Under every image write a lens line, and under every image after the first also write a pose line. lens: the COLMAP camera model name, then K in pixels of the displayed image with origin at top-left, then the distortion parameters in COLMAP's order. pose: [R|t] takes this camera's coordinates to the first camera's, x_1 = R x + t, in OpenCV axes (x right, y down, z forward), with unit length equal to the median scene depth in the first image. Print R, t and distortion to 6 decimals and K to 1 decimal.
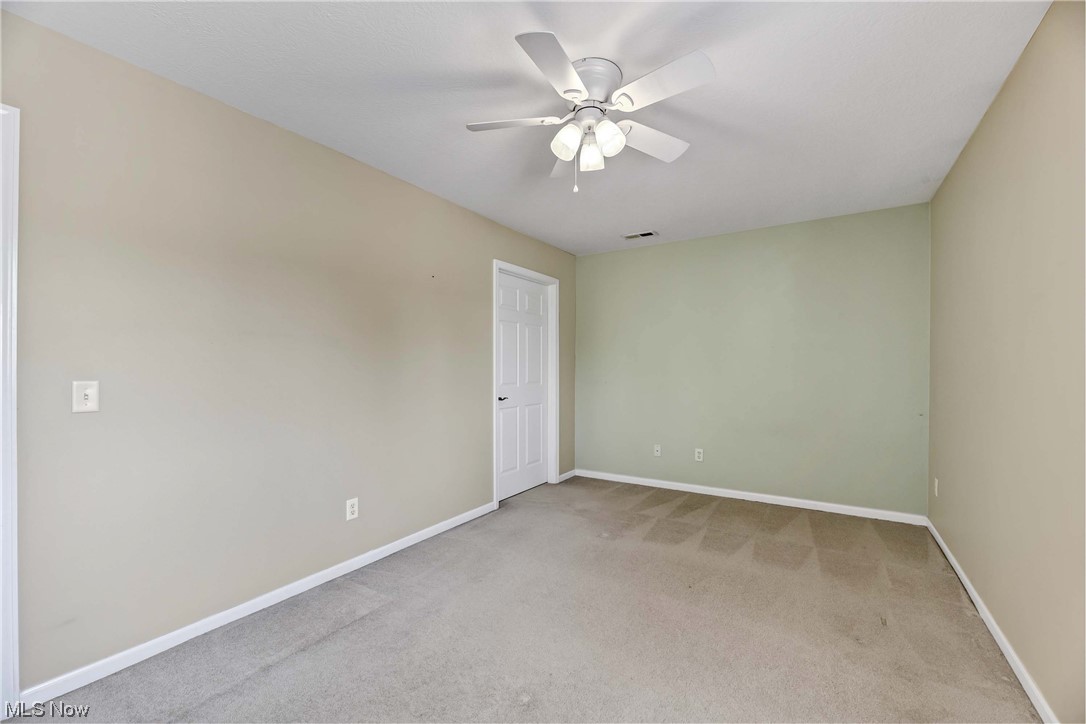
lens RADIAL K [[447.0, 0, 546.0], [0, 447.0, 365.6], [0, 0, 1]] dist [-0.010926, -0.000018]
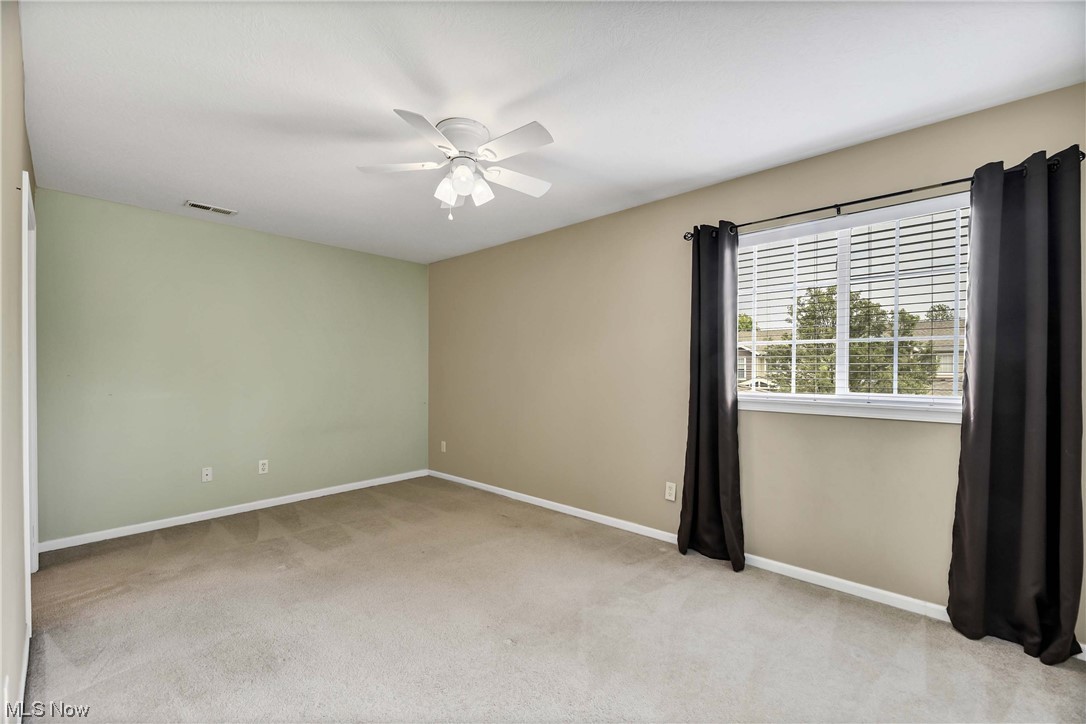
lens RADIAL K [[447.0, 0, 546.9], [0, 447.0, 368.0], [0, 0, 1]] dist [-0.010926, -0.000018]
pose [[0.167405, 0.004993, 0.985876, -0.545506], [-0.001825, 0.999987, -0.004754, -0.003990], [-0.985887, -0.001004, 0.167412, 0.297185]]
